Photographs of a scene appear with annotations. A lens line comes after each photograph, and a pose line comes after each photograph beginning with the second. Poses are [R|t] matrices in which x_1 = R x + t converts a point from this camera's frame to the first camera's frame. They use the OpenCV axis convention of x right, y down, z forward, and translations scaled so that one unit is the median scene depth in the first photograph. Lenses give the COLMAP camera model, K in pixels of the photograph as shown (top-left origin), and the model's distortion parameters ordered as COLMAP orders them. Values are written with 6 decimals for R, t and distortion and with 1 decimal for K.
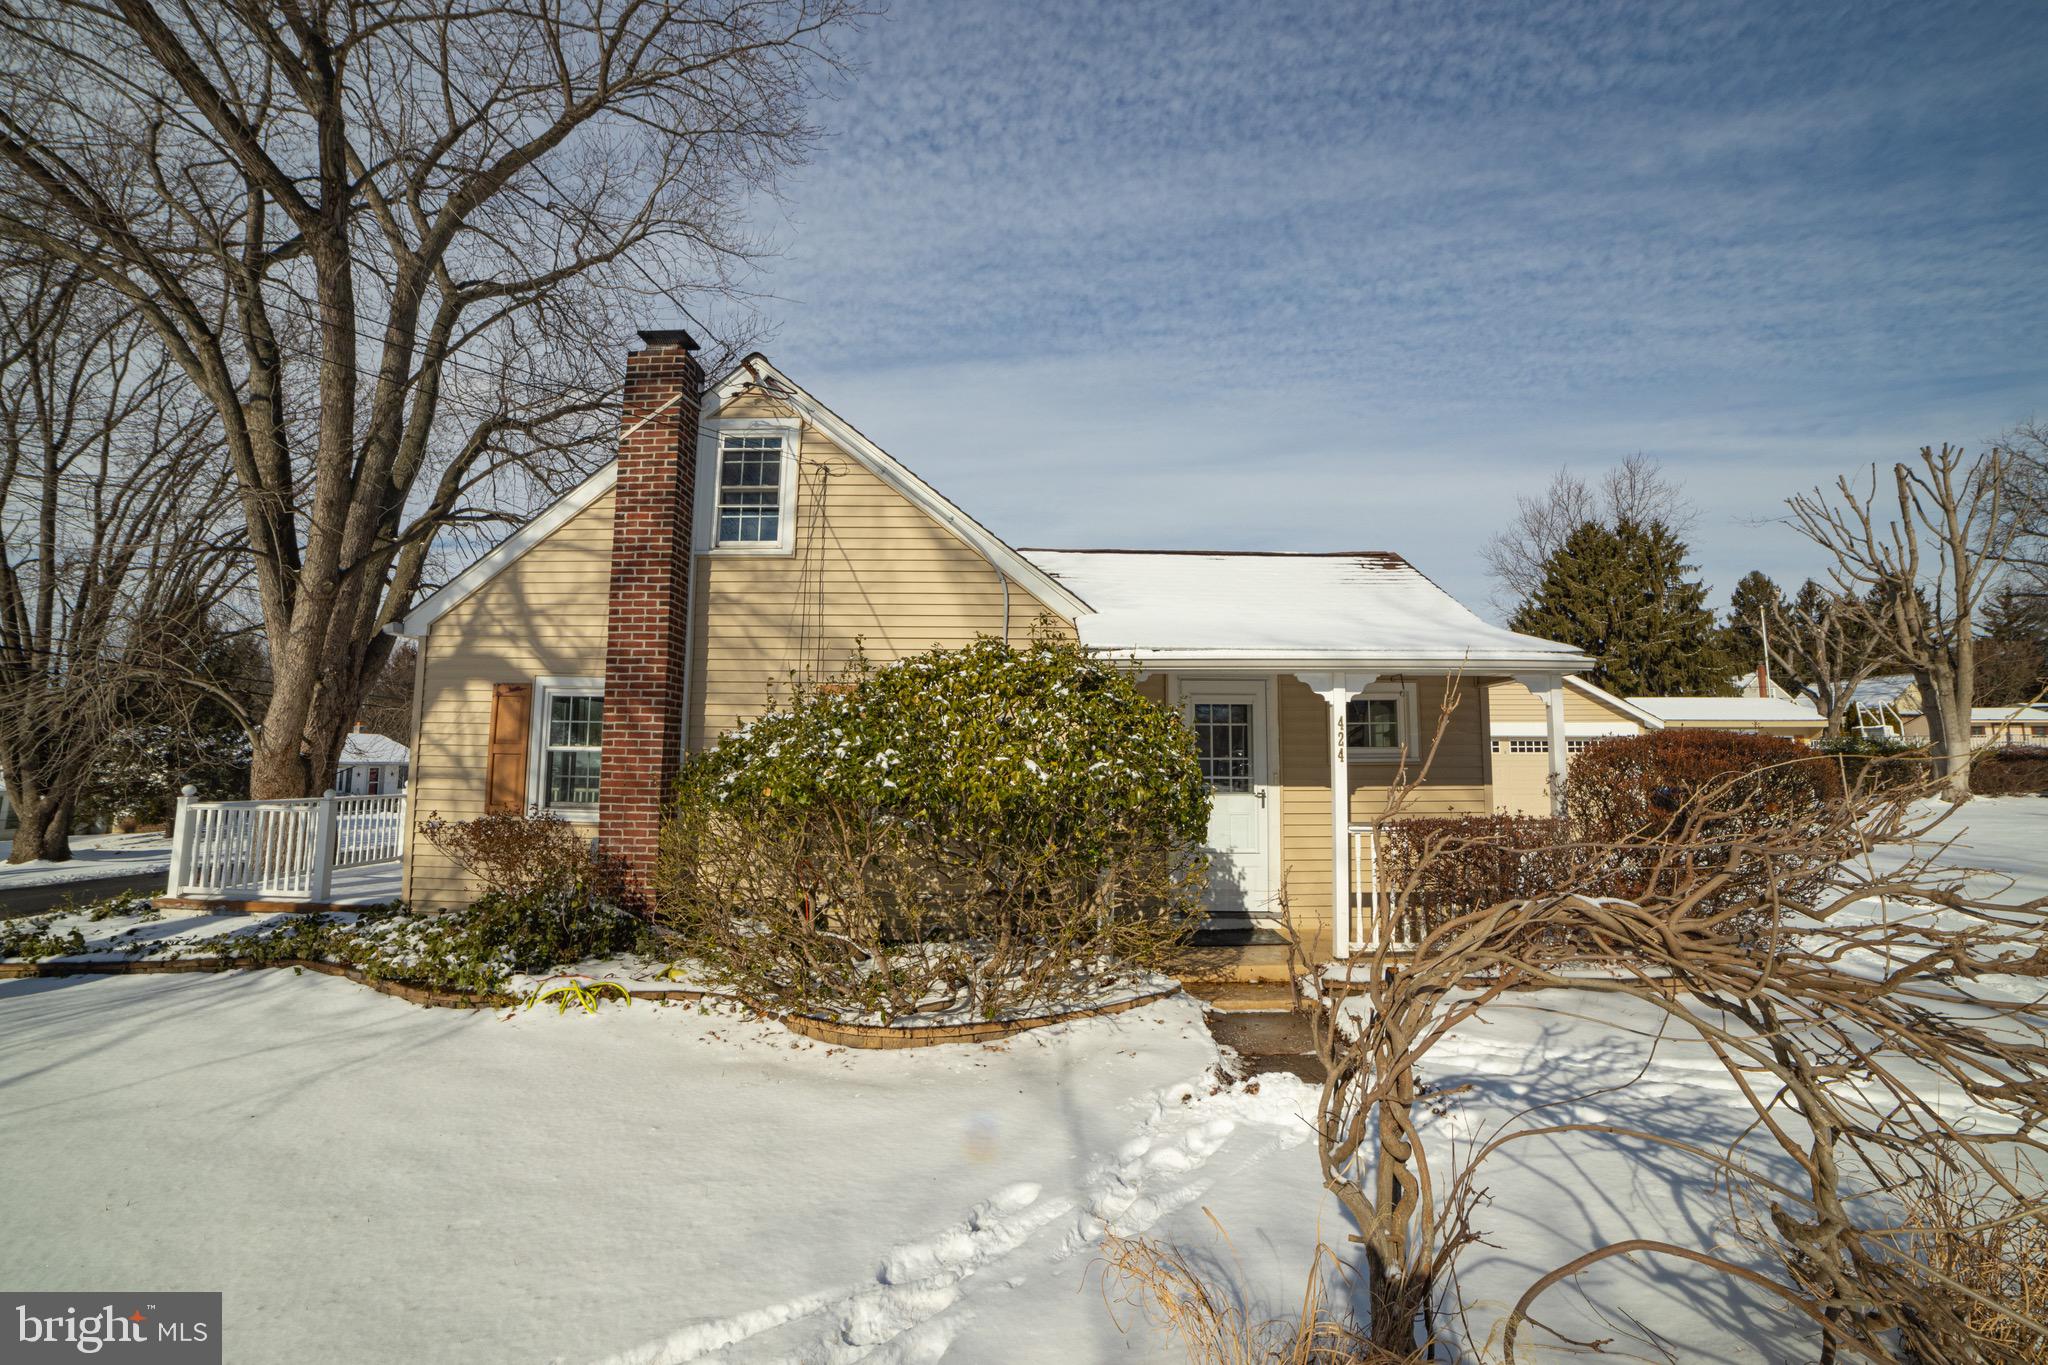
lens RADIAL K [[813.4, 0, 1029.9], [0, 813.4, 683.7], [0, 0, 1]] dist [-0.095449, 0.030349]
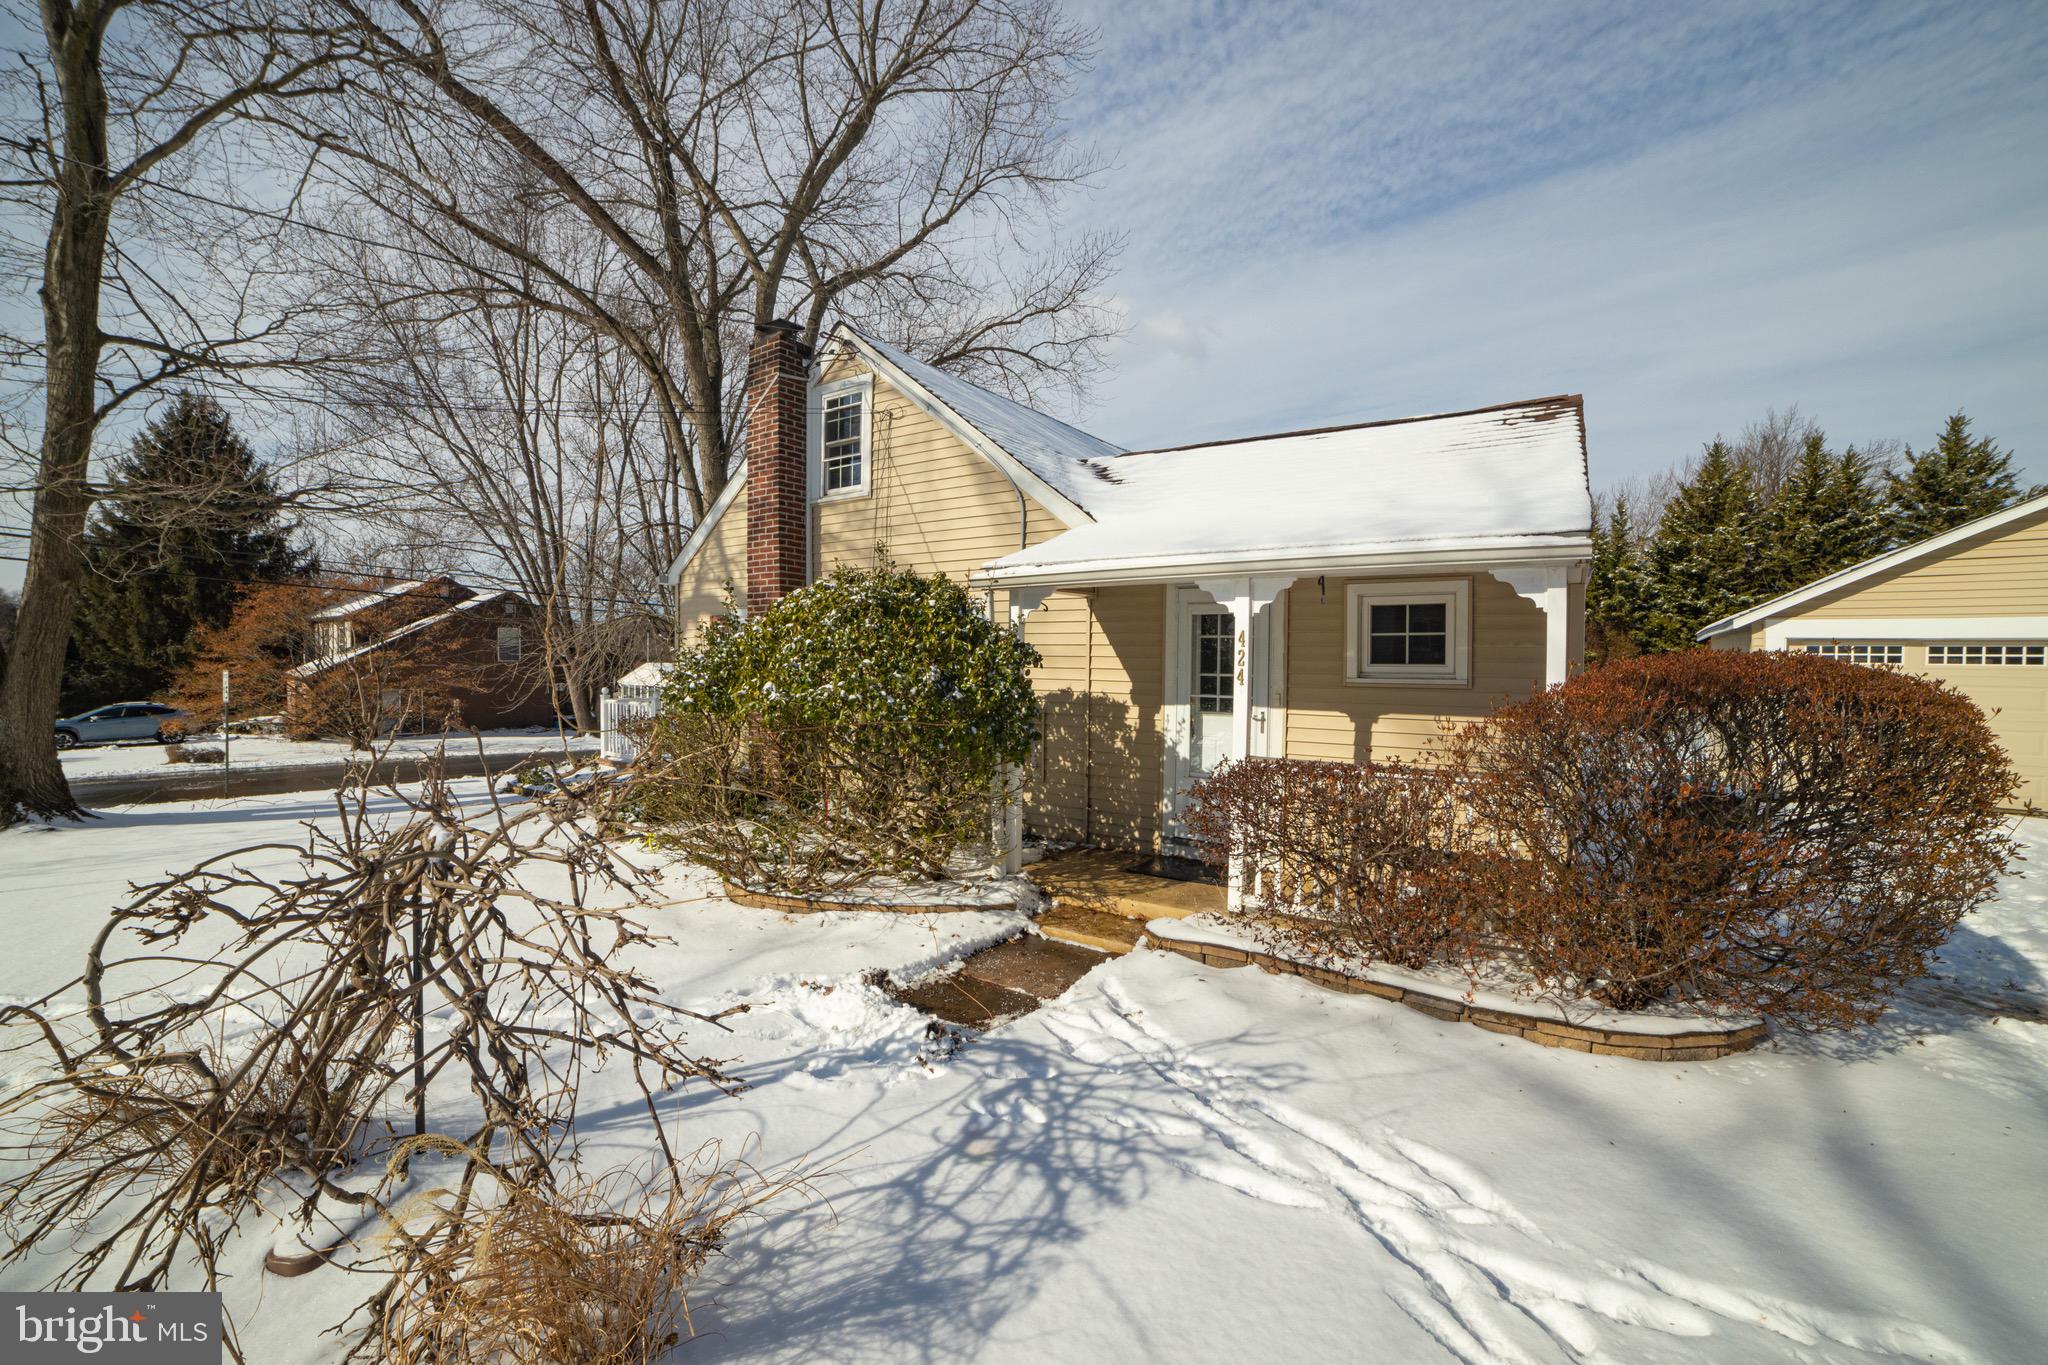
lens RADIAL K [[813.4, 0, 1029.9], [0, 813.4, 683.7], [0, 0, 1]] dist [-0.095449, 0.030349]
pose [[0.832141, 0.018112, -0.554268, 0.534374], [0.049316, 0.993090, 0.106490, -0.004303], [0.552367, -0.115949, 0.825498, 0.142759]]
